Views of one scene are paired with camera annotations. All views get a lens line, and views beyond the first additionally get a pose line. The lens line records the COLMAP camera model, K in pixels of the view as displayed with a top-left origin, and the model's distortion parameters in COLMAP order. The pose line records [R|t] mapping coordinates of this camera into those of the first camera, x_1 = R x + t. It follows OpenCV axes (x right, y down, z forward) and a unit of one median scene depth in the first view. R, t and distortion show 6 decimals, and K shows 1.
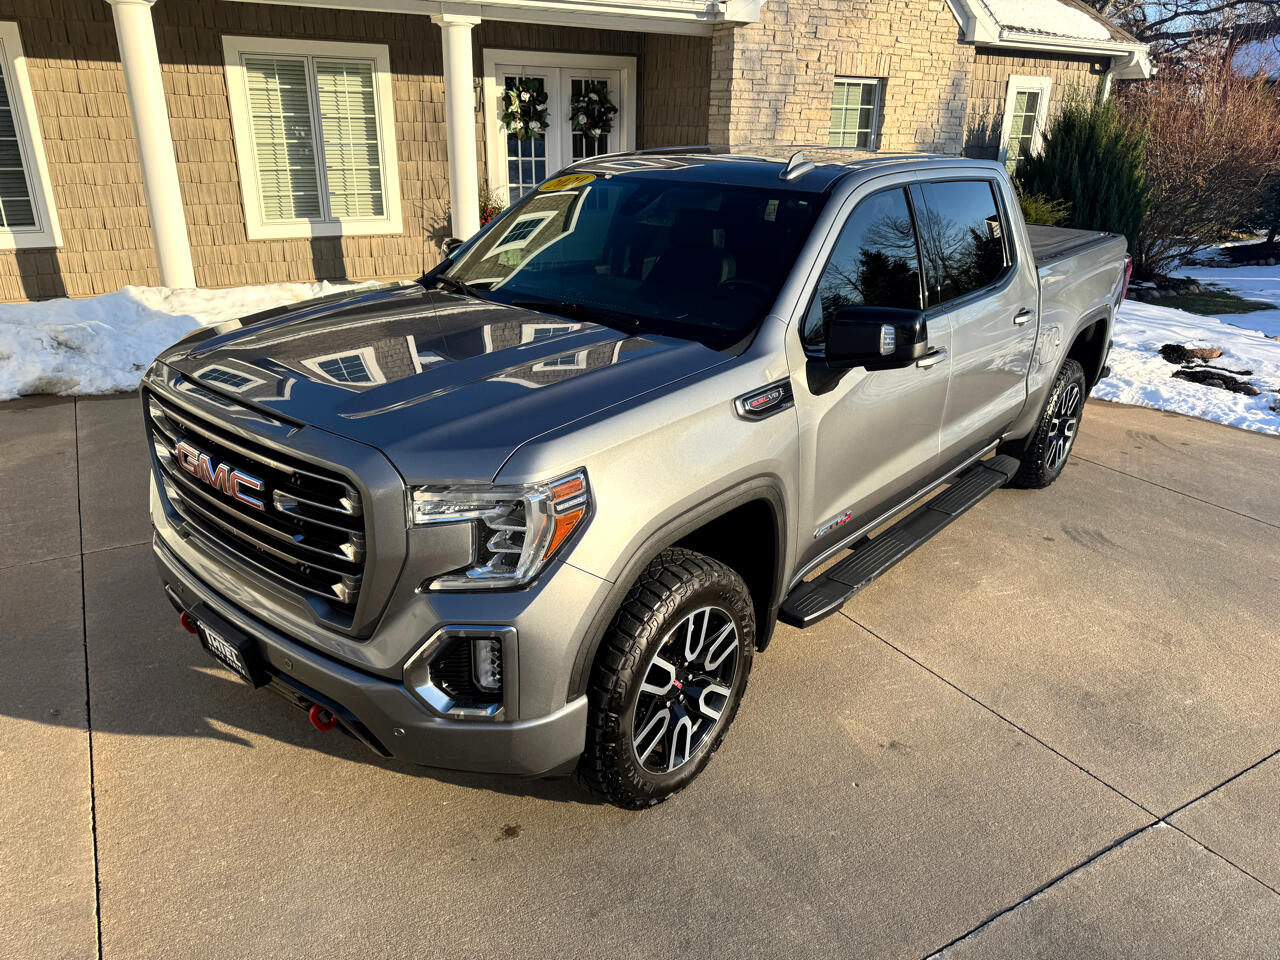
lens RADIAL K [[926.0, 0, 640.0], [0, 926.0, 480.0], [0, 0, 1]] dist [0.025467, -0.025101]
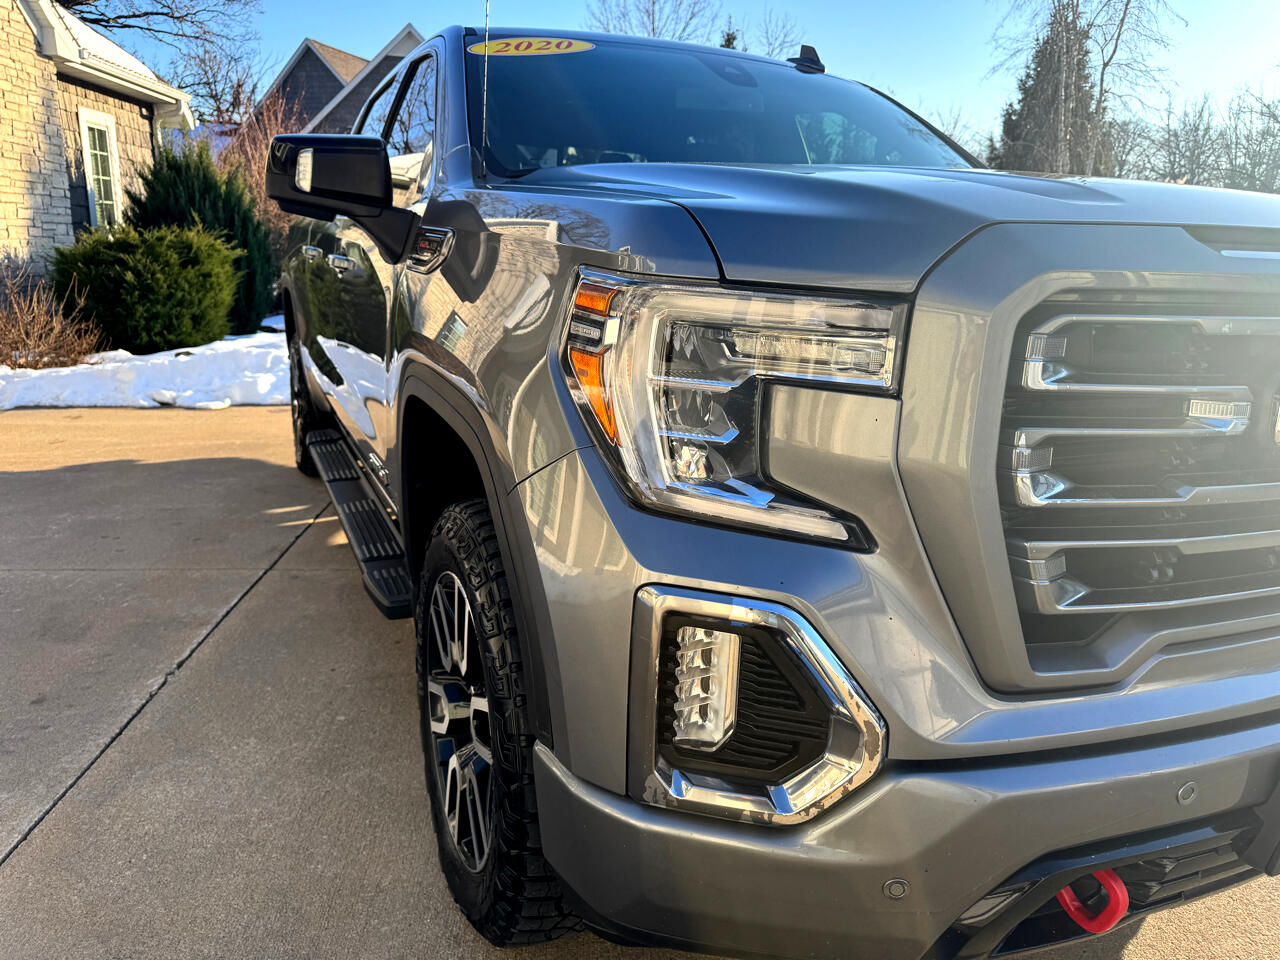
lens RADIAL K [[926.0, 0, 640.0], [0, 926.0, 480.0], [0, 0, 1]] dist [0.025467, -0.025101]
pose [[0.434443, -0.223181, 0.872611, -0.449274], [0.305860, 0.947800, 0.090135, -0.052689], [-0.847177, 0.227738, 0.480028, 0.482125]]
